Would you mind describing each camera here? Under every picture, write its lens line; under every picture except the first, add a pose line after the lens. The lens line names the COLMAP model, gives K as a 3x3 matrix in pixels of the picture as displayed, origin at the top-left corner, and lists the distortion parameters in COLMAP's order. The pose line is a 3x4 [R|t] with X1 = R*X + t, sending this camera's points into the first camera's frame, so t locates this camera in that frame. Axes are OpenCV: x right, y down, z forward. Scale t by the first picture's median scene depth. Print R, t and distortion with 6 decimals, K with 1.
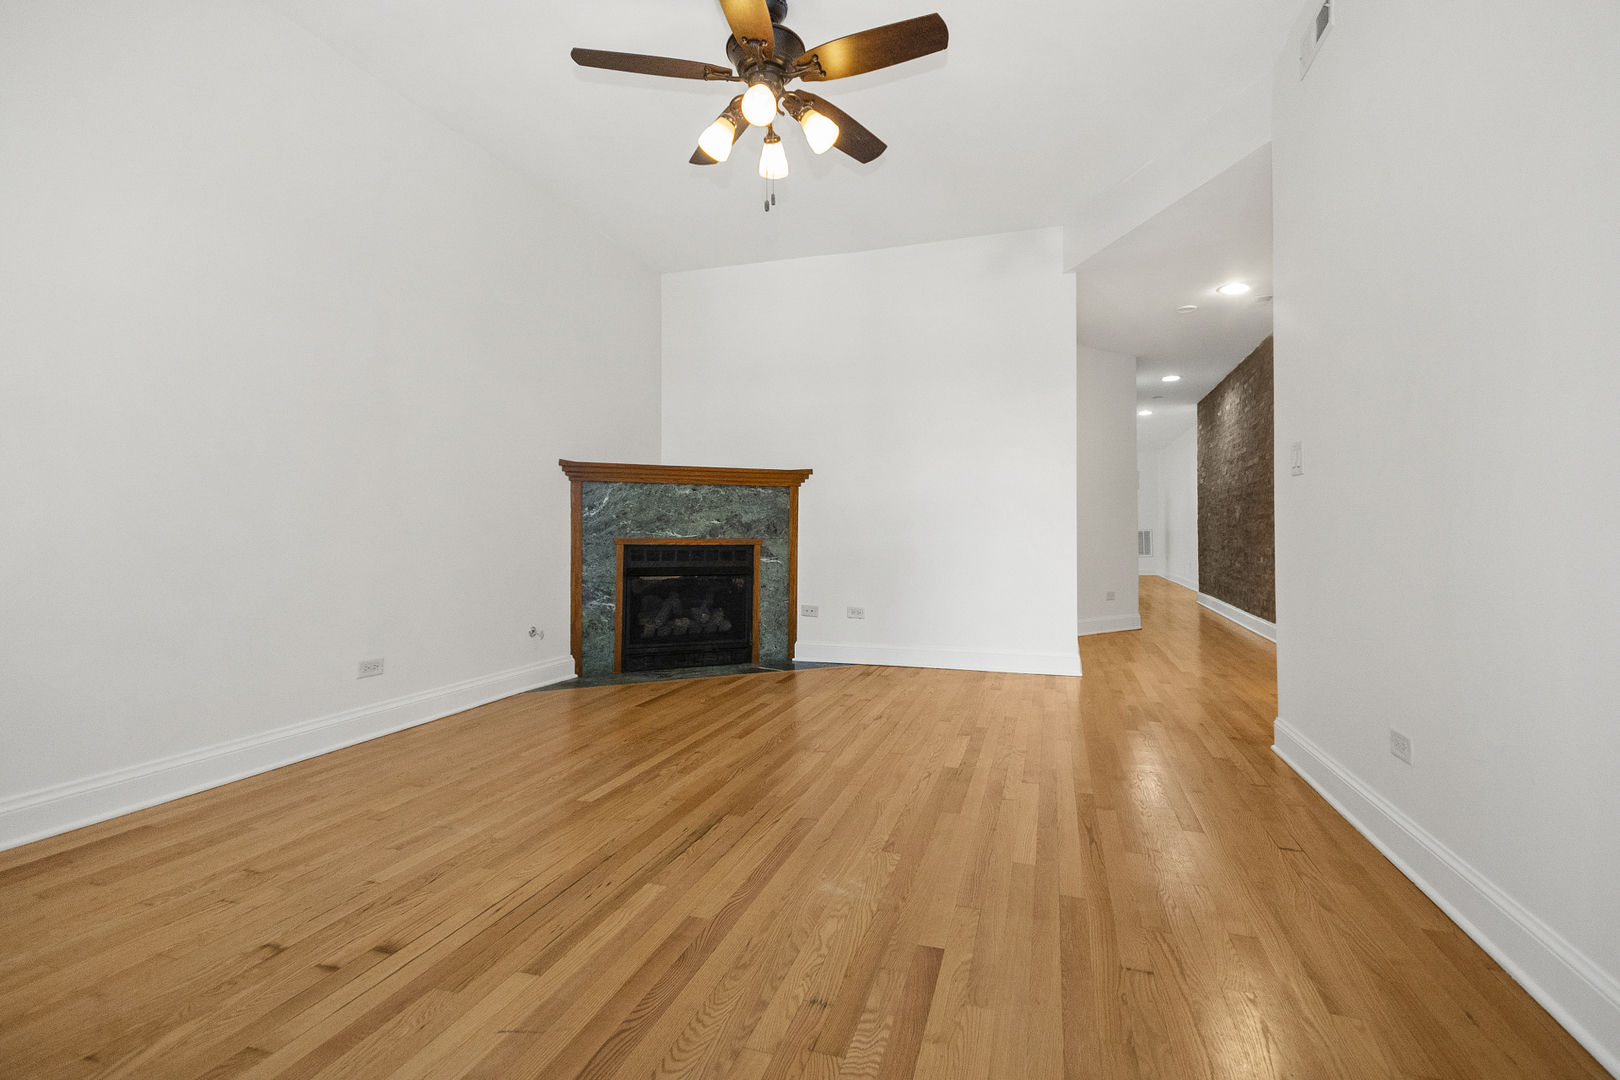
lens RADIAL K [[721.9, 0, 818.7], [0, 721.9, 531.2], [0, 0, 1]] dist [0.018088, -0.000349]
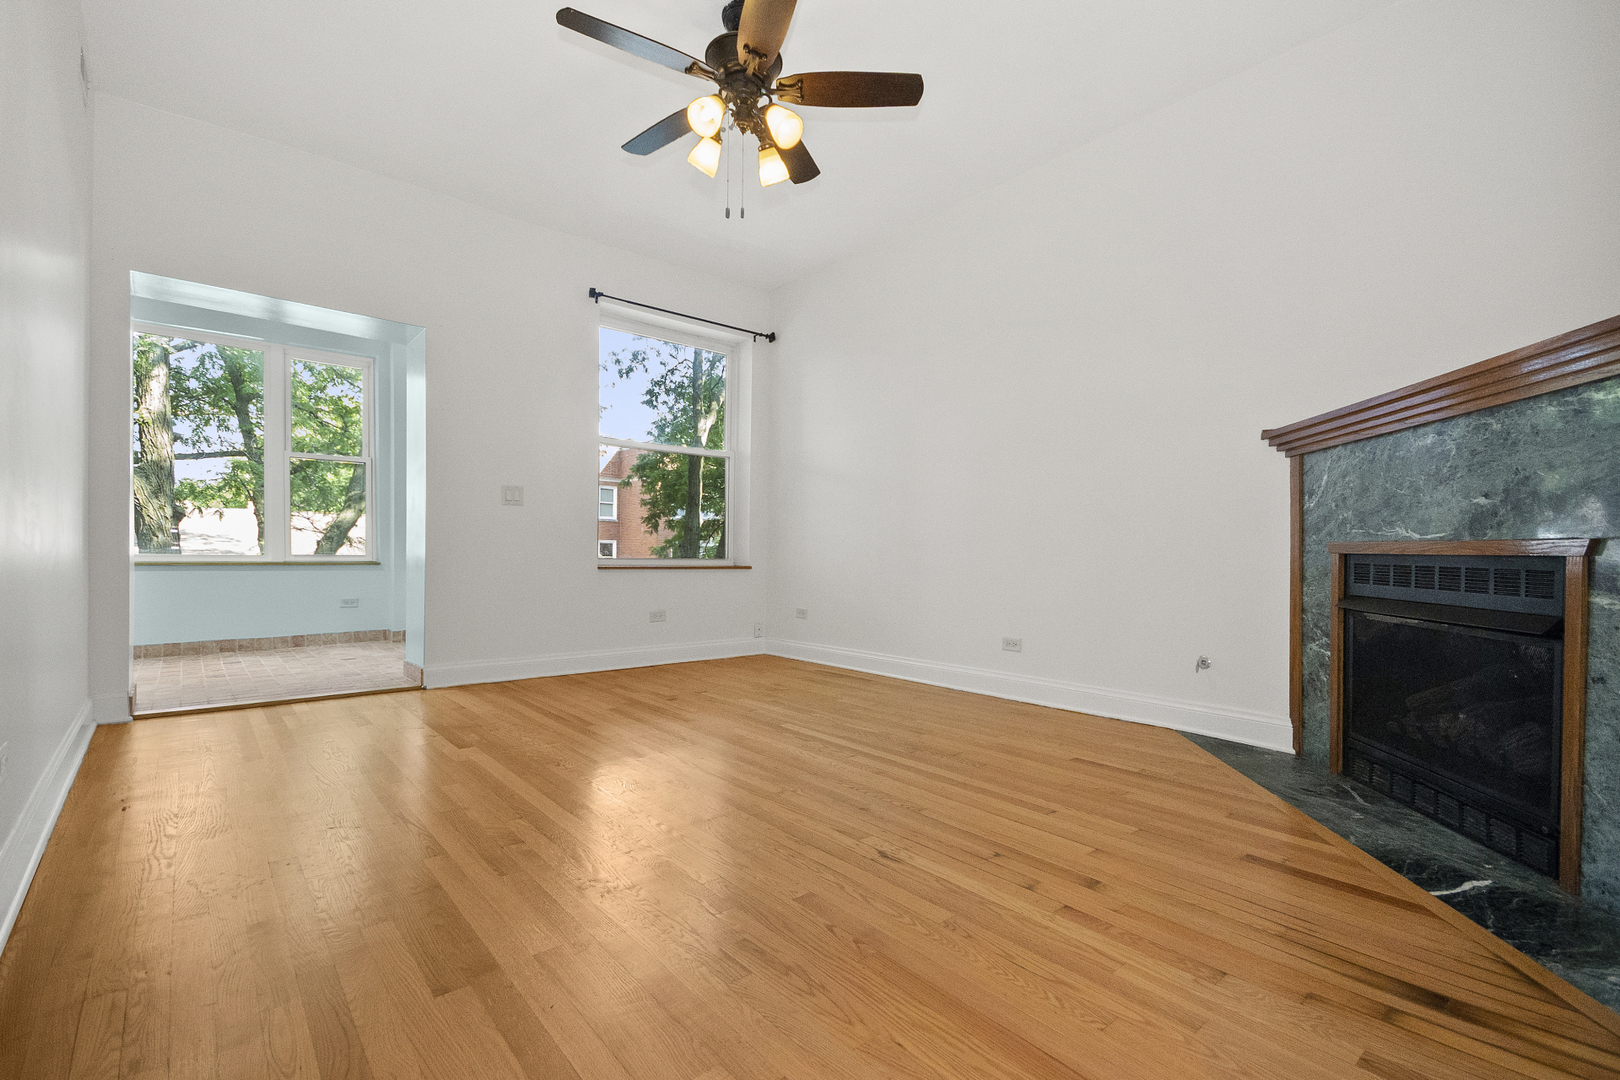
lens RADIAL K [[721.9, 0, 820.9], [0, 721.9, 552.5], [0, 0, 1]] dist [0.018088, -0.000349]
pose [[-0.517754, -0.008548, -0.855487, 0.441285], [-0.010012, 0.999942, -0.003932, 0.024318], [0.855471, 0.006529, -0.517809, 0.944341]]
